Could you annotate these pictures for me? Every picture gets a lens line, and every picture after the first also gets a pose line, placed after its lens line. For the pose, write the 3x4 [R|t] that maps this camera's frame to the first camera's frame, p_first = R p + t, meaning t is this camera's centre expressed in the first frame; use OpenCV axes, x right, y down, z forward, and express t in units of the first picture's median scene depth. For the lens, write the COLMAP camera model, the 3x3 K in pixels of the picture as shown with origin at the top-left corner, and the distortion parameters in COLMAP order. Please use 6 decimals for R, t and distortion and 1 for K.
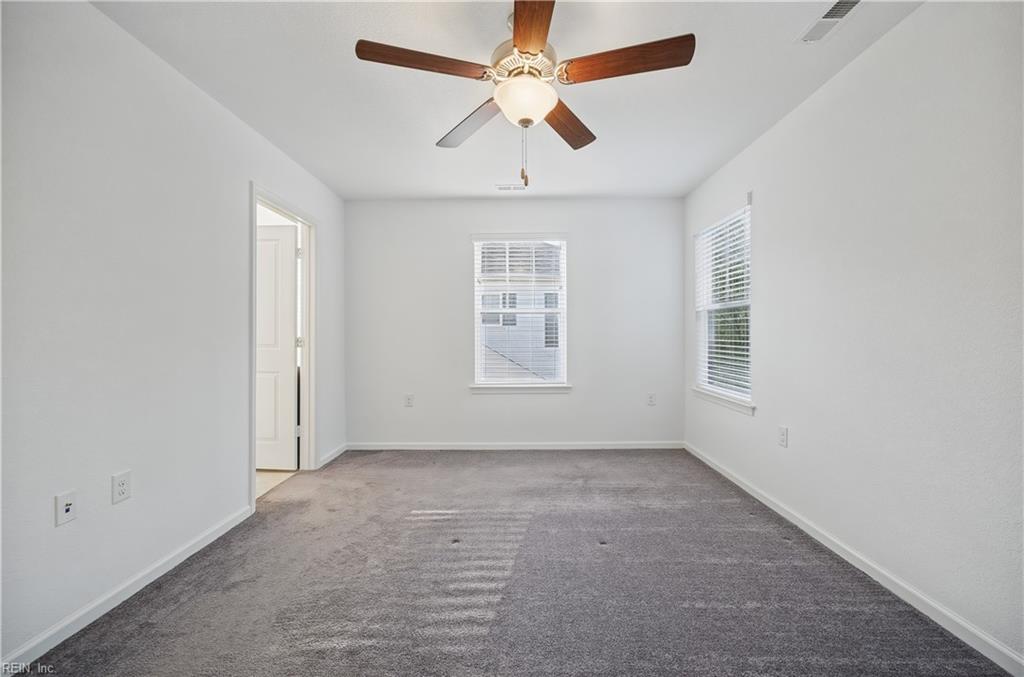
lens RADIAL K [[408.6, 0, 512.0], [0, 408.6, 338.5], [0, 0, 1]] dist [-0.008608, 0.004321]
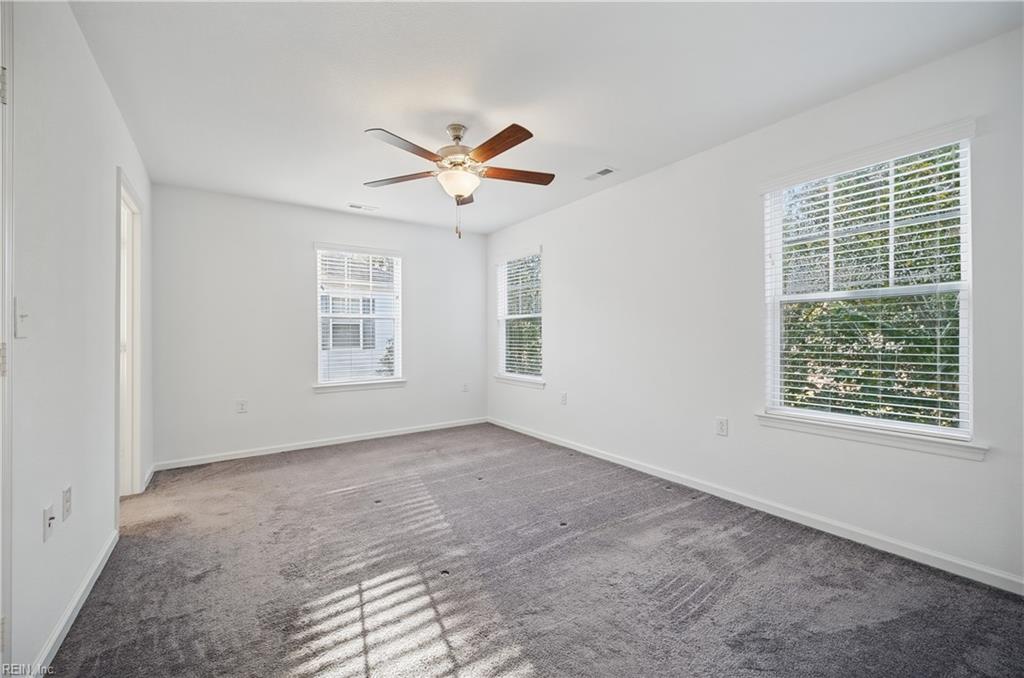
lens RADIAL K [[408.6, 0, 512.0], [0, 408.6, 339.0], [0, 0, 1]] dist [-0.008608, 0.004321]
pose [[0.816726, -0.006326, 0.576991, -0.401998], [0.010449, 0.999938, -0.003827, 0.005093], [-0.576931, 0.009154, 0.816741, -0.205691]]
